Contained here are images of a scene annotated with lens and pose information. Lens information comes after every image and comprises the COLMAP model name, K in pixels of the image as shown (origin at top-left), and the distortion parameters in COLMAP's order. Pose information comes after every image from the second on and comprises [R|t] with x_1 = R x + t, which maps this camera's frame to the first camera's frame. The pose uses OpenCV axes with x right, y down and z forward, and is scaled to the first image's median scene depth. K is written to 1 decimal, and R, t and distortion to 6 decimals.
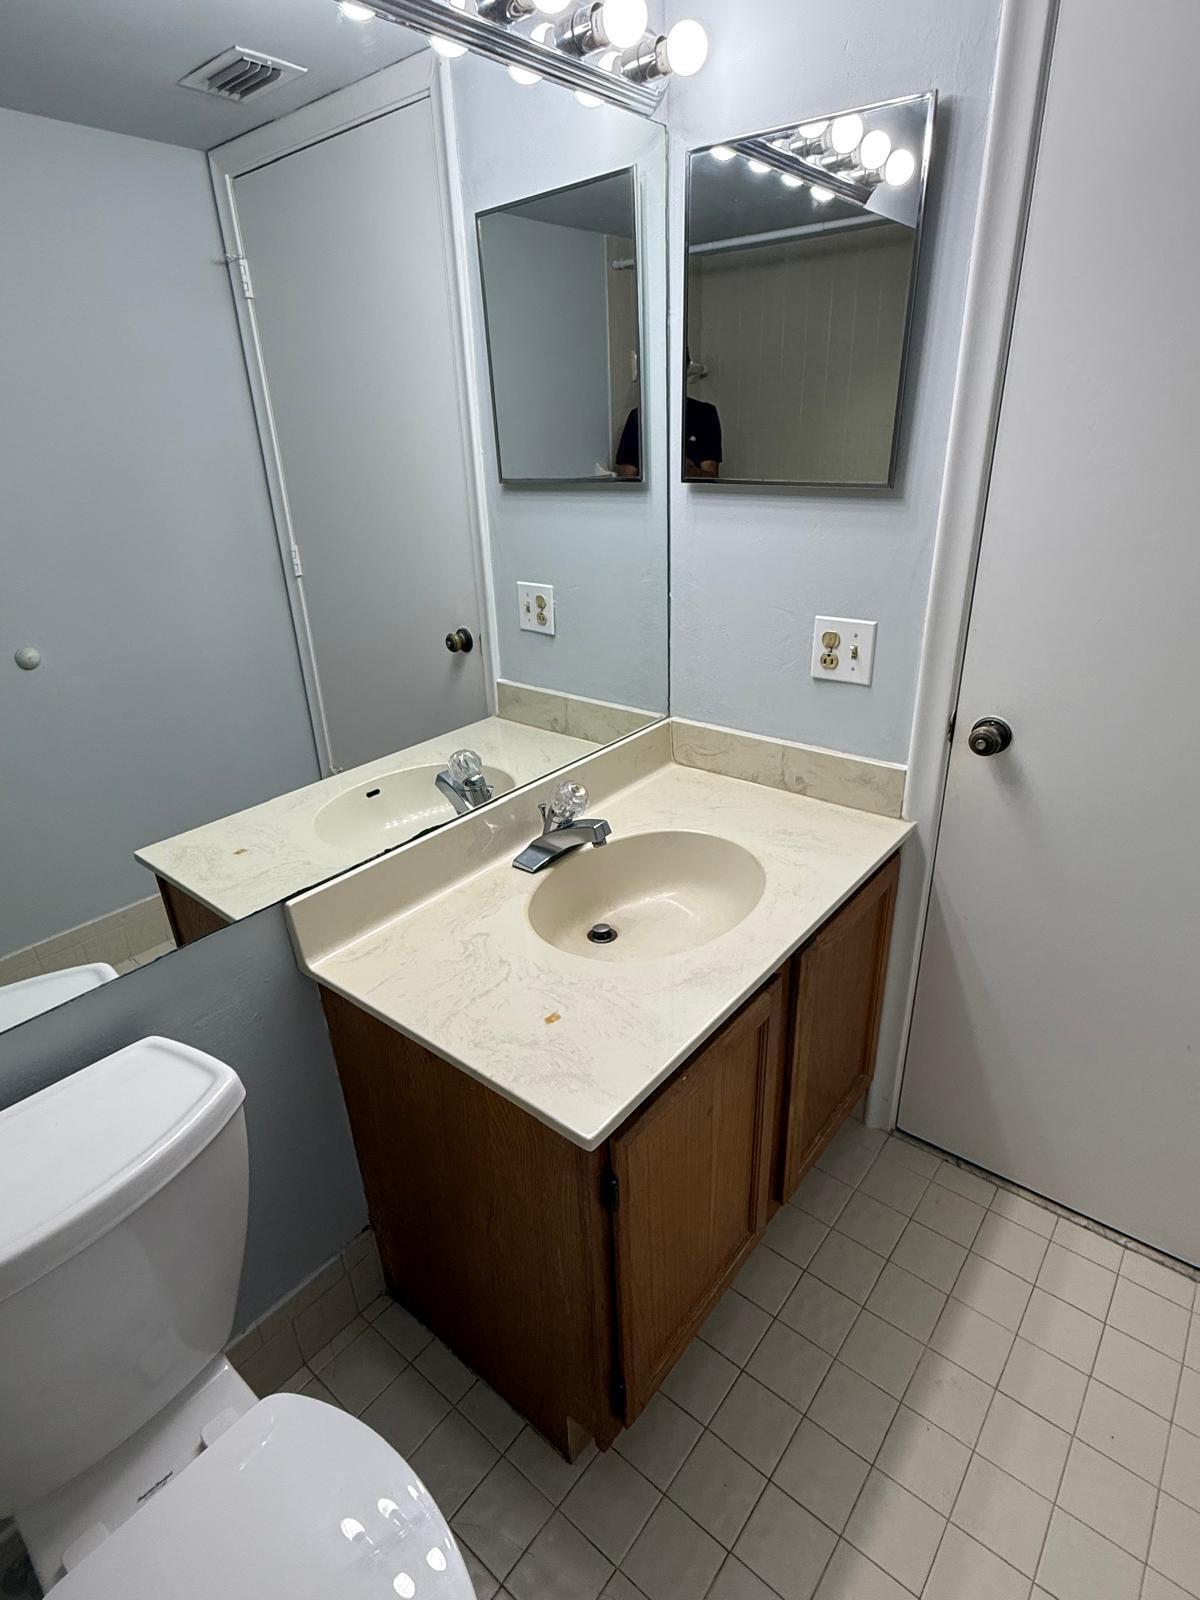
lens RADIAL K [[831.1, 0, 593.9], [0, 831.1, 798.5], [0, 0, 1]] dist [-0.005869, 0.003933]
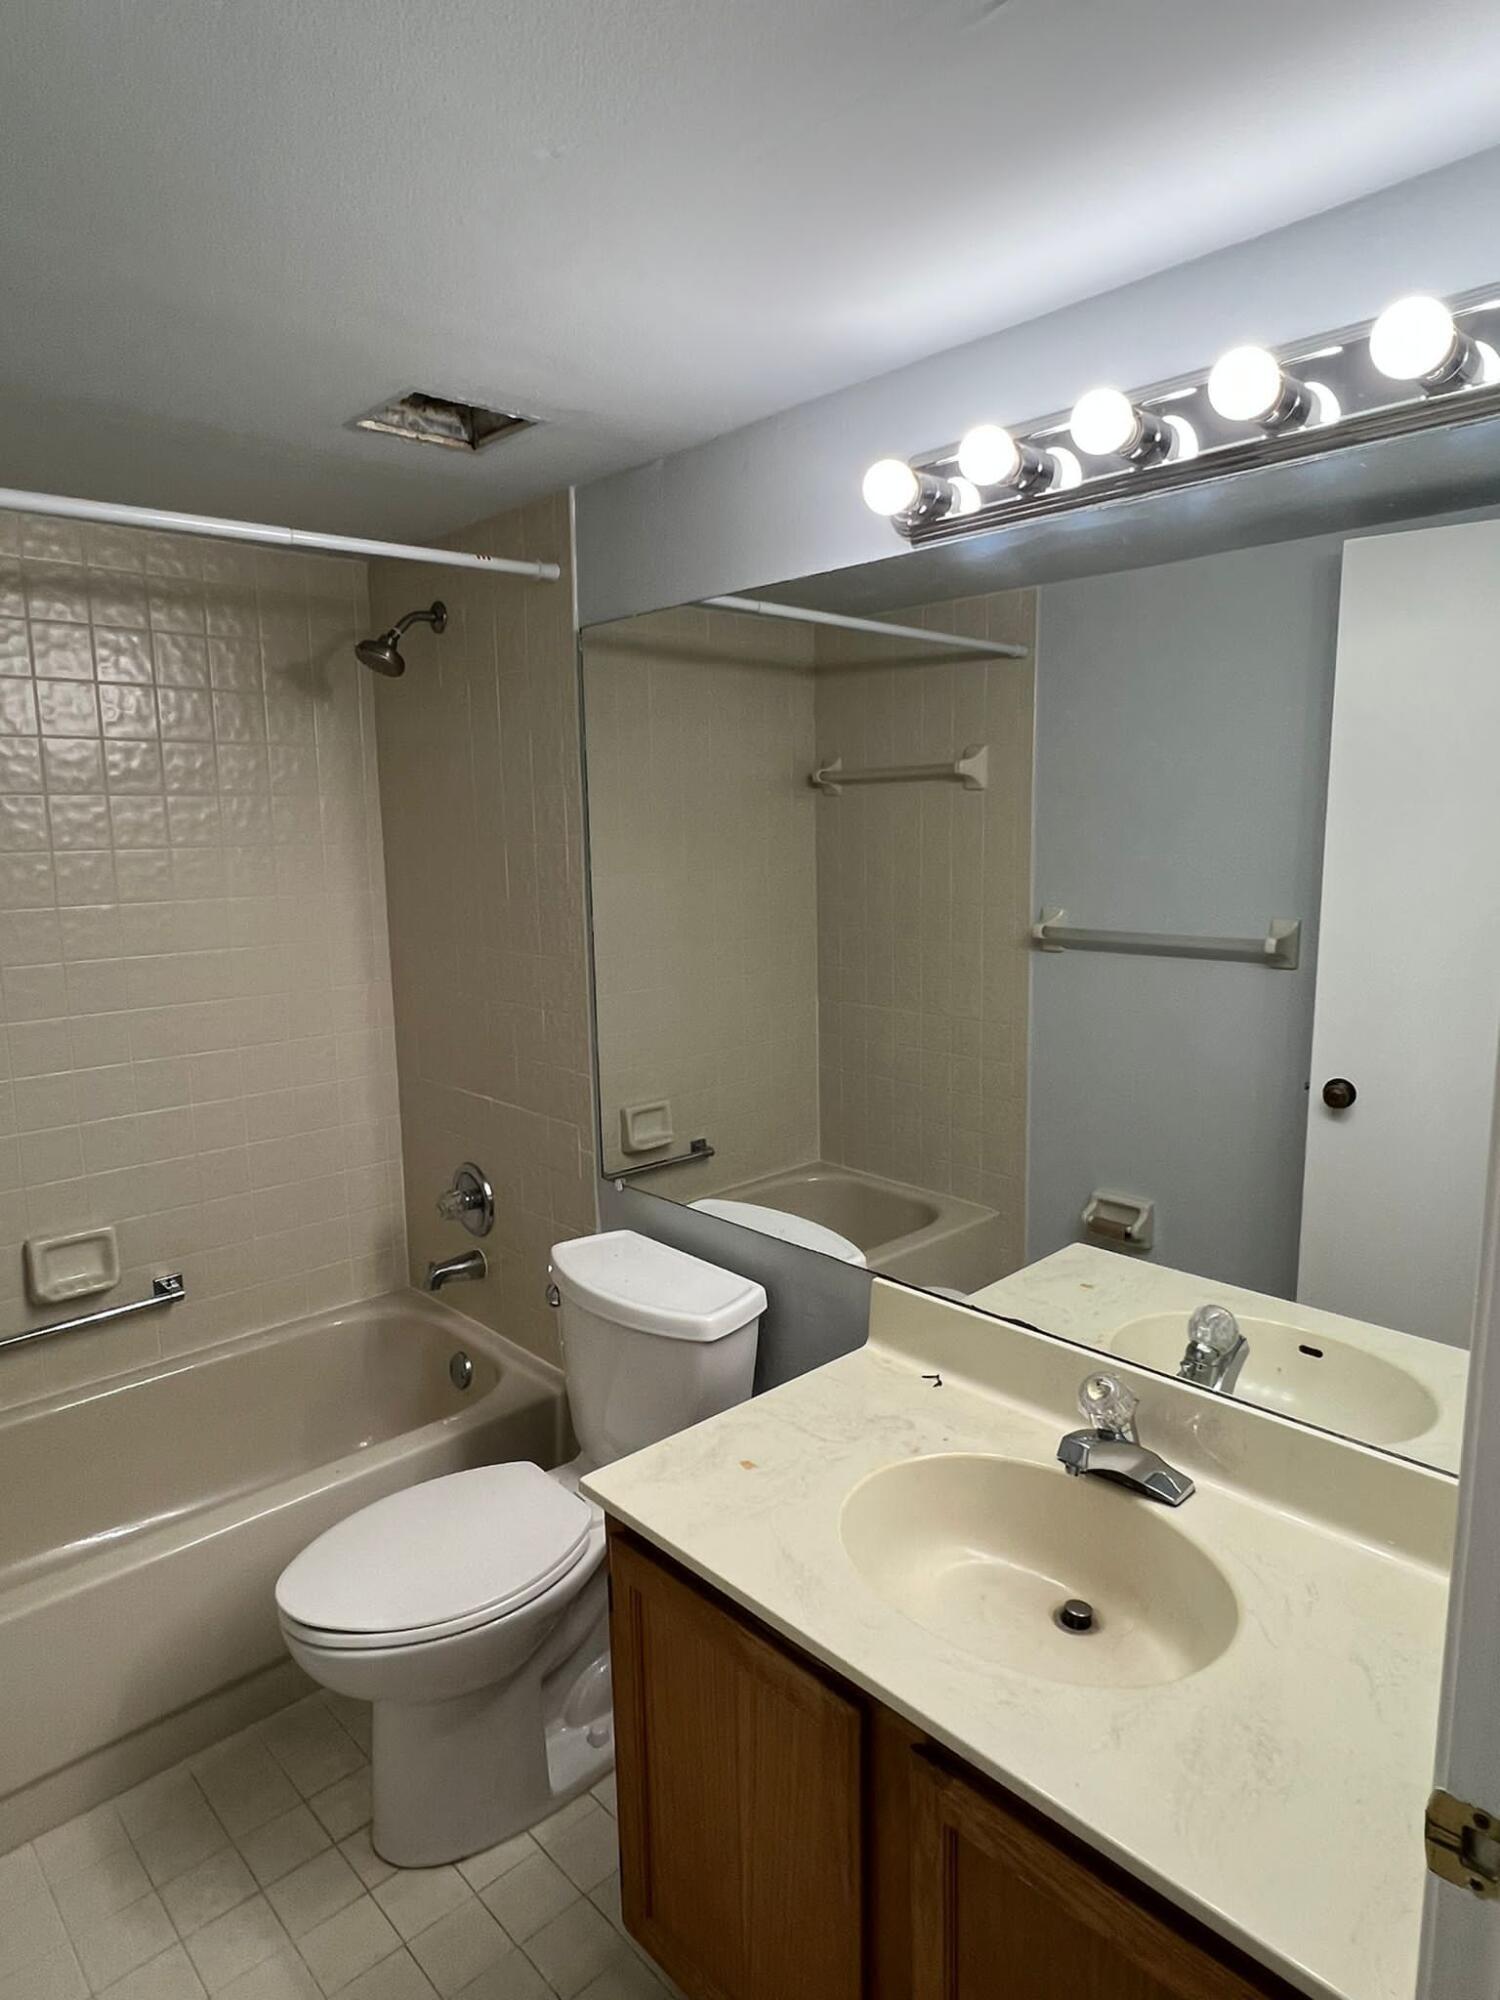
lens RADIAL K [[1182.8, 0, 753.6], [0, 1182.8, 1001.5], [0, 0, 1]] dist [-0.005478, 0.001757]
pose [[-0.121499, 0.198834, -0.972473, 0.907399], [-0.388821, 0.891900, 0.230938, -0.411268], [0.913267, 0.406177, -0.031054, 0.640343]]
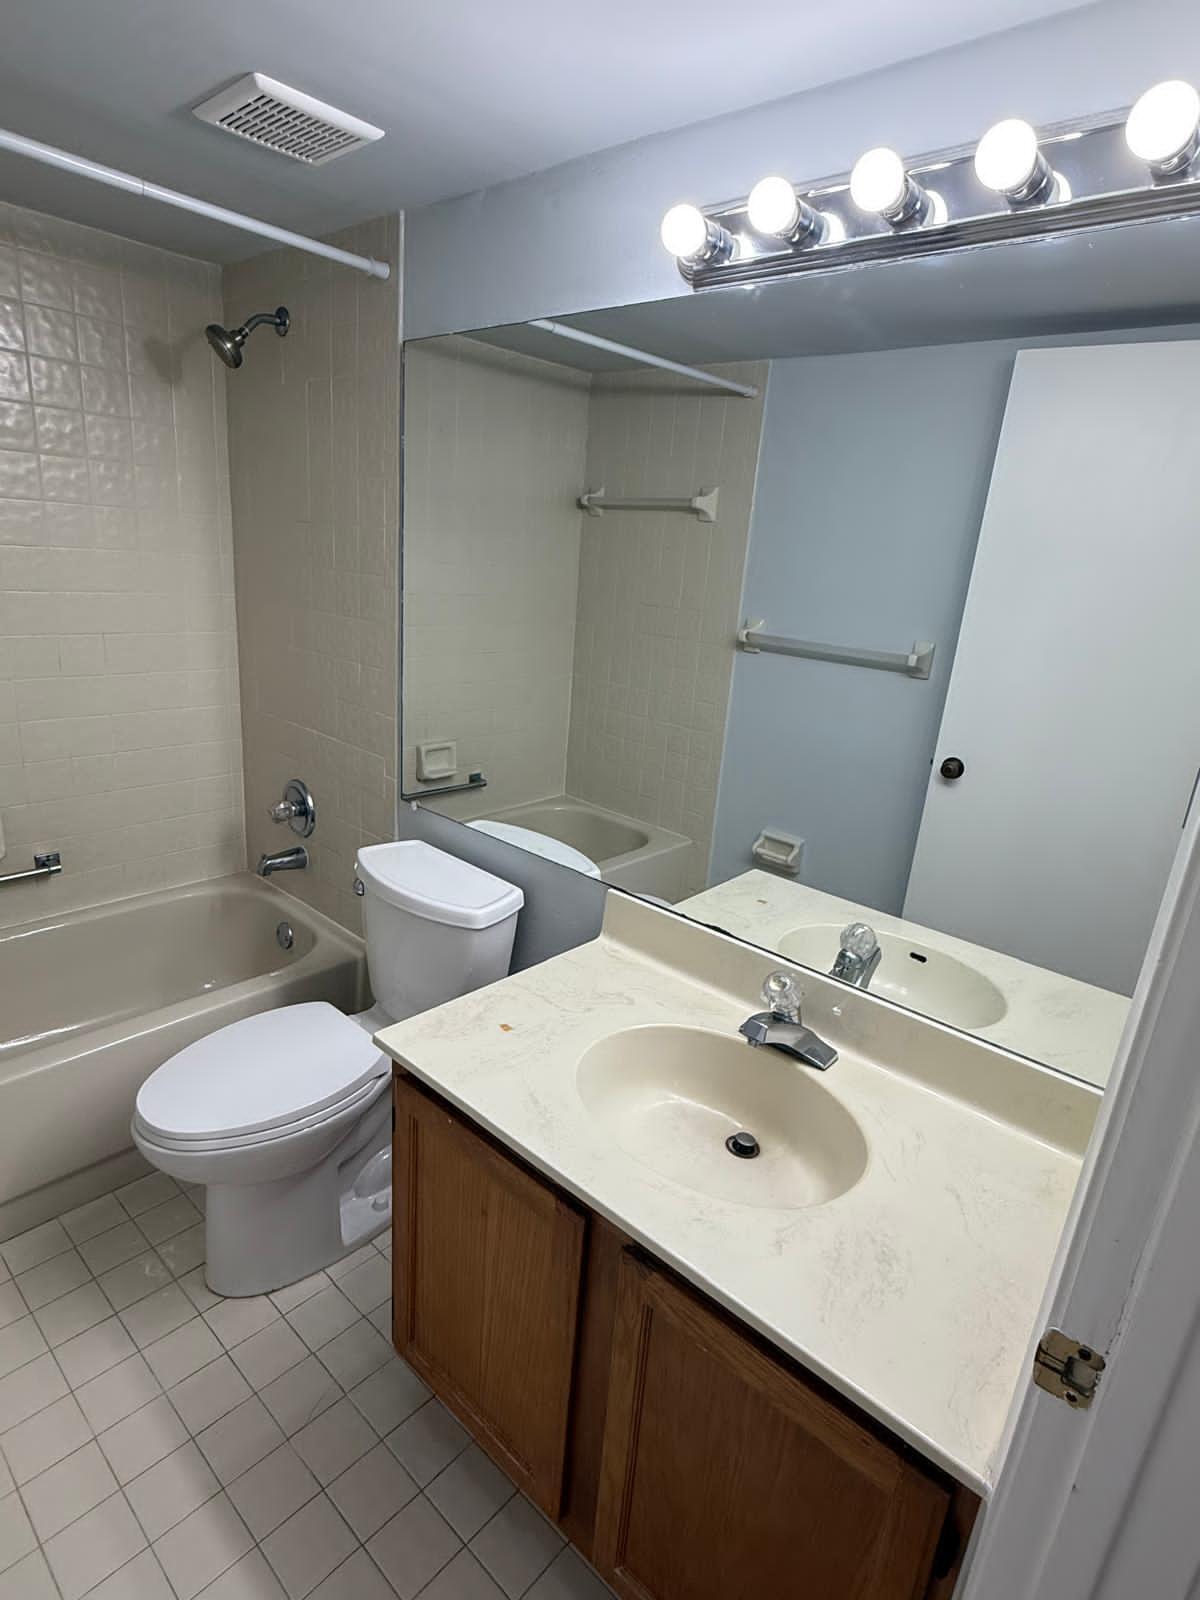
lens RADIAL K [[831.1, 0, 593.7], [0, 831.1, 801.7], [0, 0, 1]] dist [-0.005869, 0.003933]
pose [[-0.045215, 0.332732, -0.941937, 0.776872], [-0.477736, 0.820889, 0.312905, -0.360108], [0.877339, 0.464145, 0.121842, 0.621145]]
